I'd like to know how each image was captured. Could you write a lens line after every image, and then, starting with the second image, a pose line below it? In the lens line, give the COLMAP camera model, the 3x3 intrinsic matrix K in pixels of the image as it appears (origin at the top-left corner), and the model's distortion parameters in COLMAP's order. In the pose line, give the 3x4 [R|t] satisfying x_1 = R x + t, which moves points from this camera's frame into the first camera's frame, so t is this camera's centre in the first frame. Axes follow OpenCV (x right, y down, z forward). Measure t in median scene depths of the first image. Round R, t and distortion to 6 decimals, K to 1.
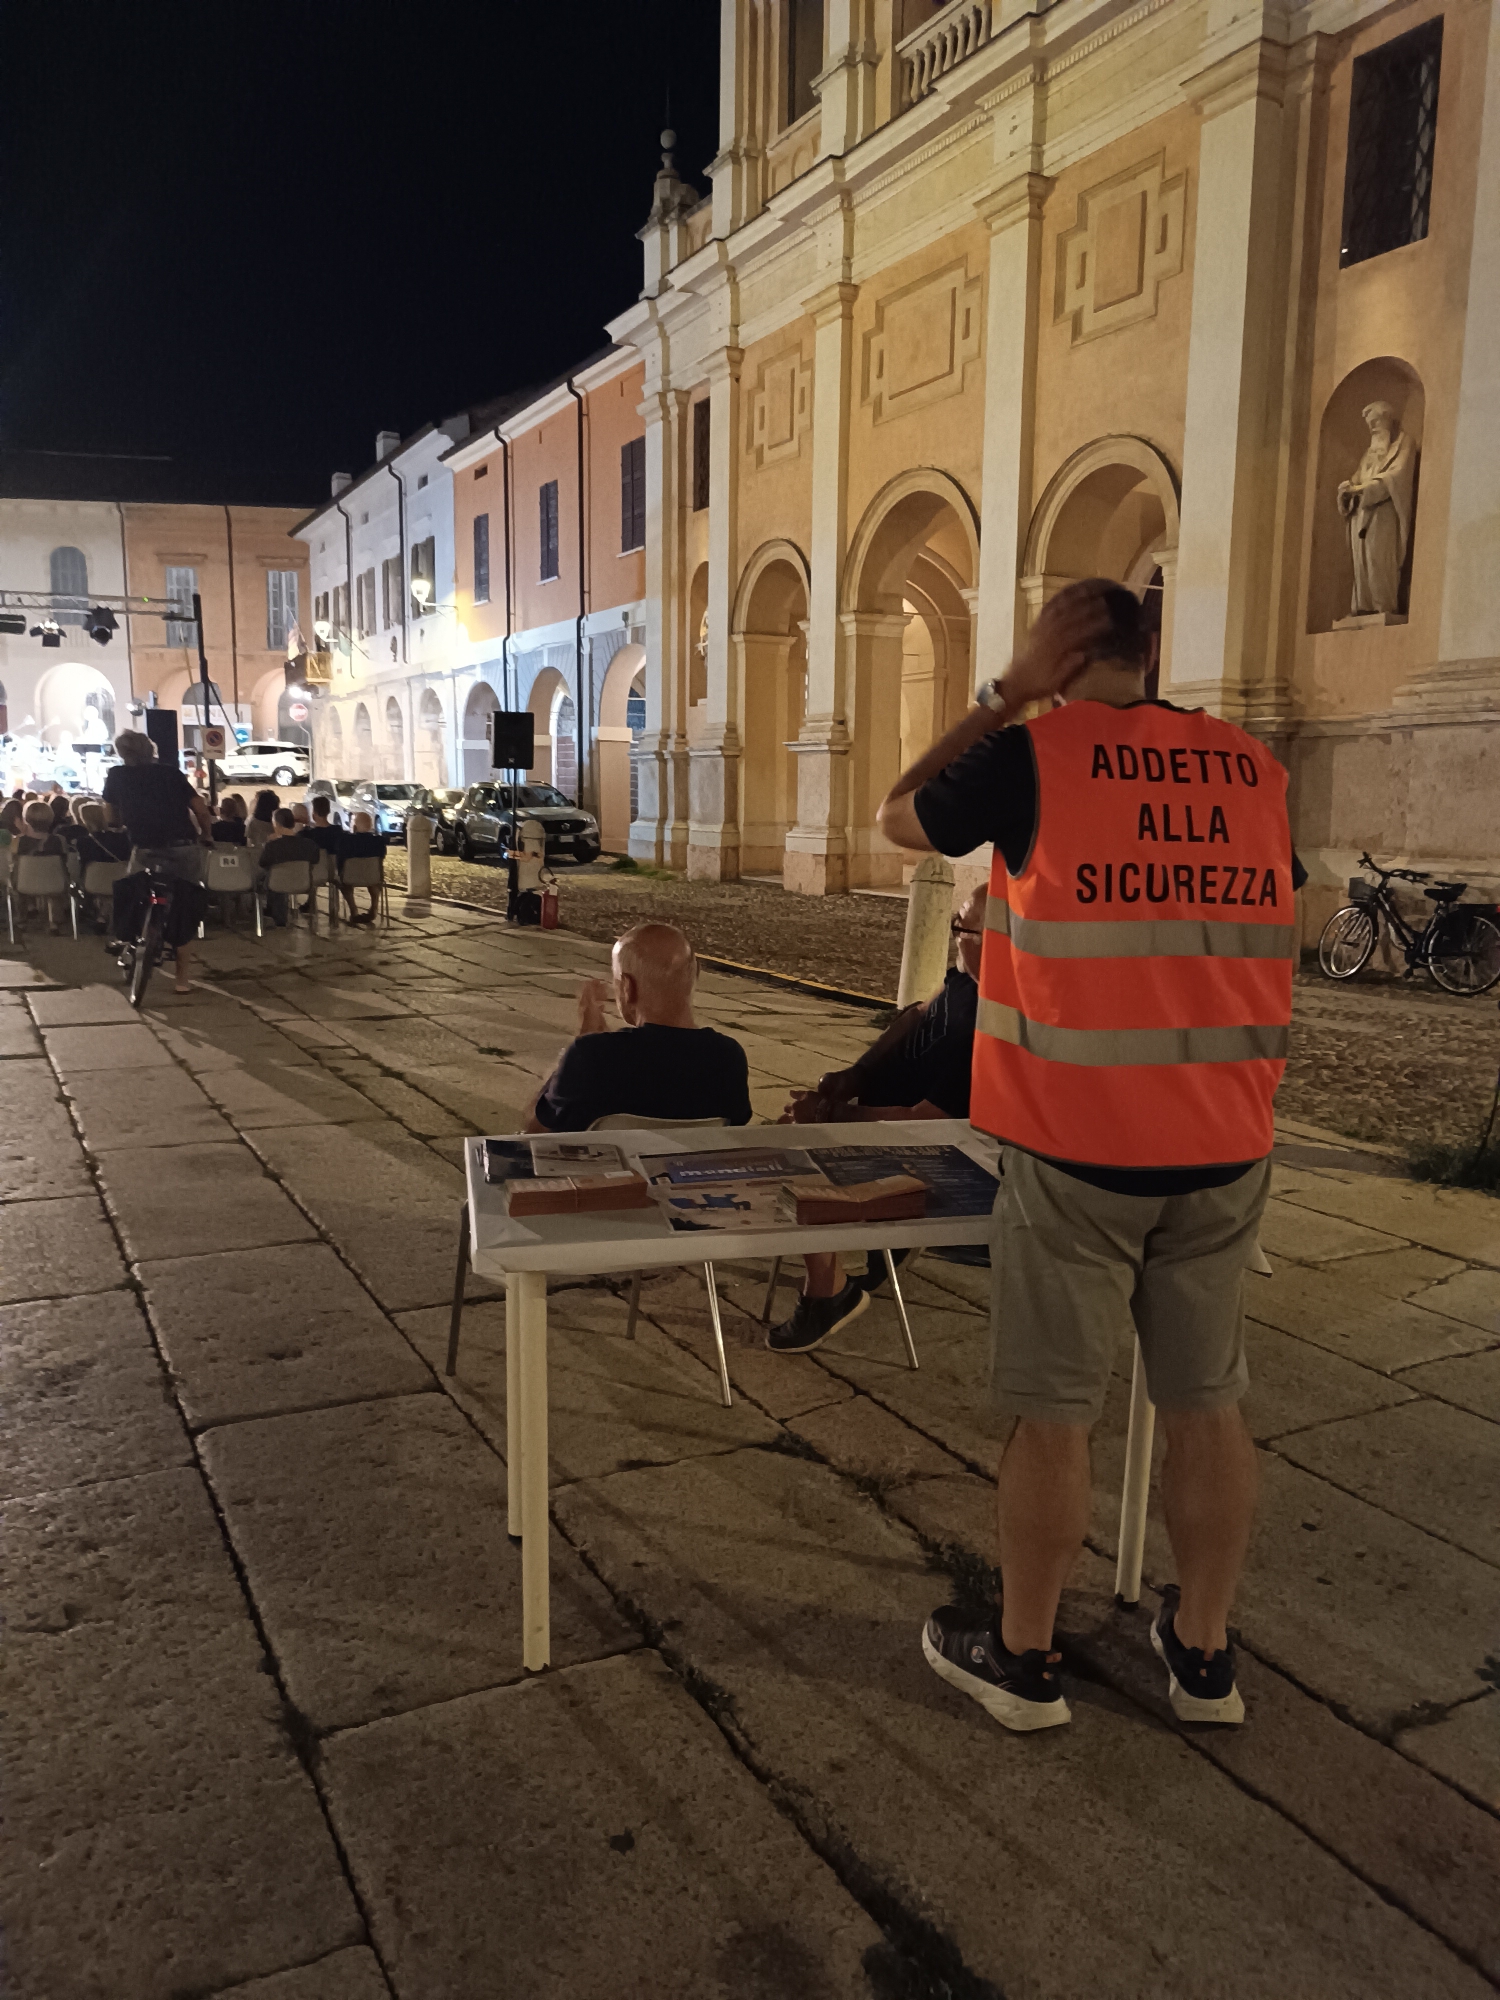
lens RADIAL K [[1427.3, 0, 756.5], [0, 1427.3, 998.5], [0, 0, 1]] dist [0.034500, -0.033948]
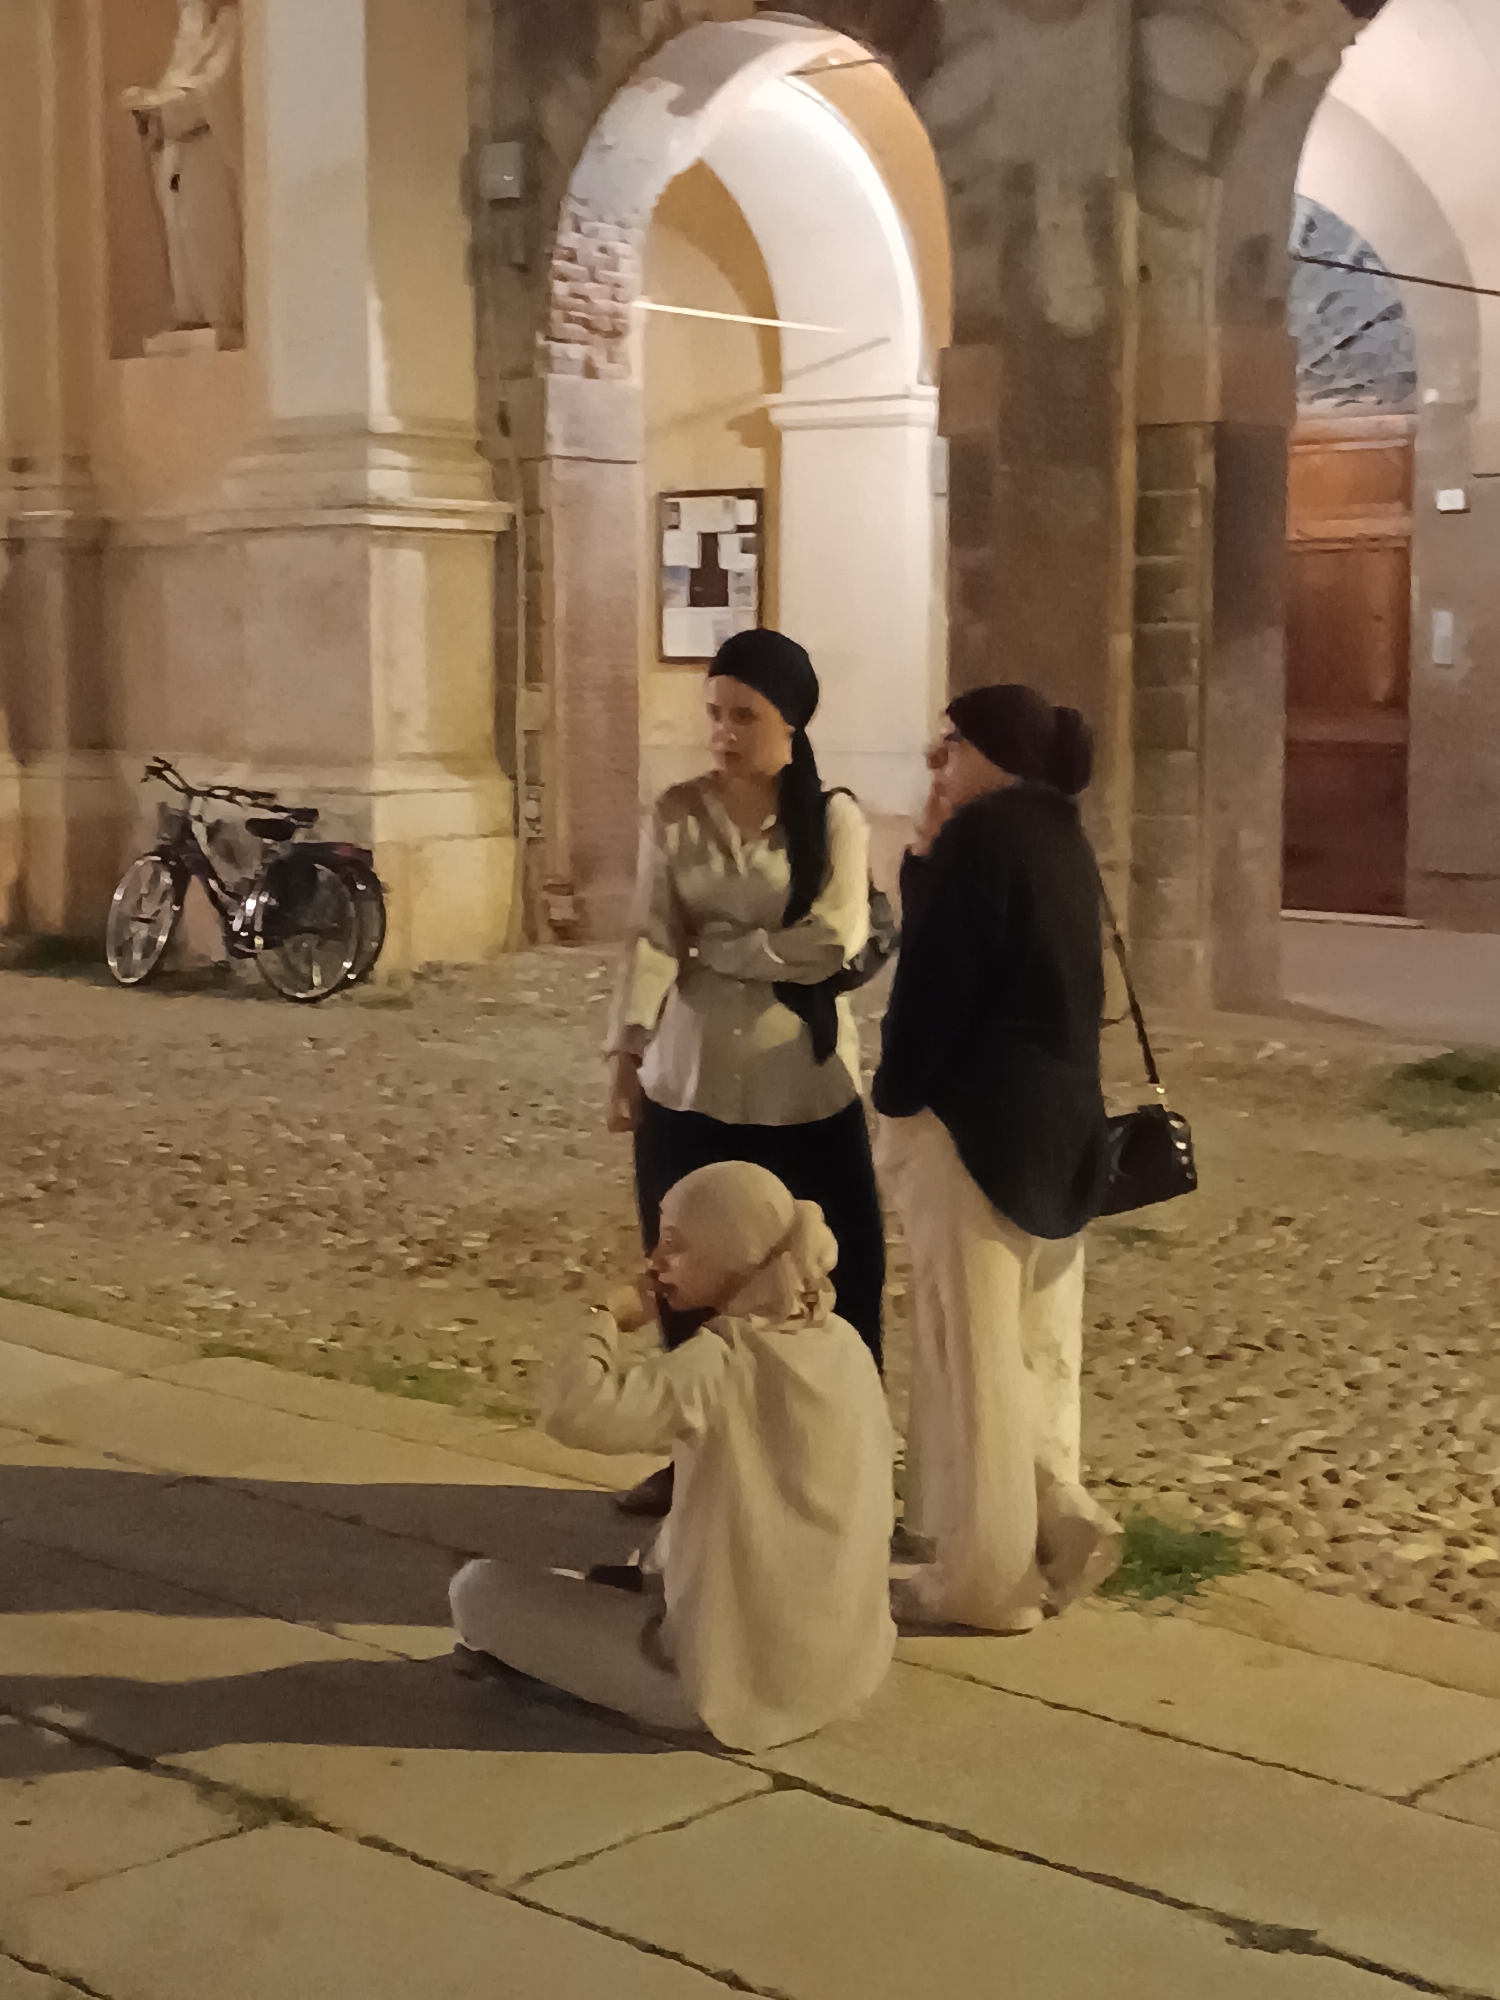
lens RADIAL K [[3286.4, 0, 782.8], [0, 3286.4, 996.0], [0, 0, 1]] dist [0.061833, 0.000000]
pose [[0.939038, -0.042659, 0.341156, 0.123731], [0.056725, 0.997897, -0.031356, 0.026467], [-0.339101, 0.048796, 0.939484, -0.164695]]
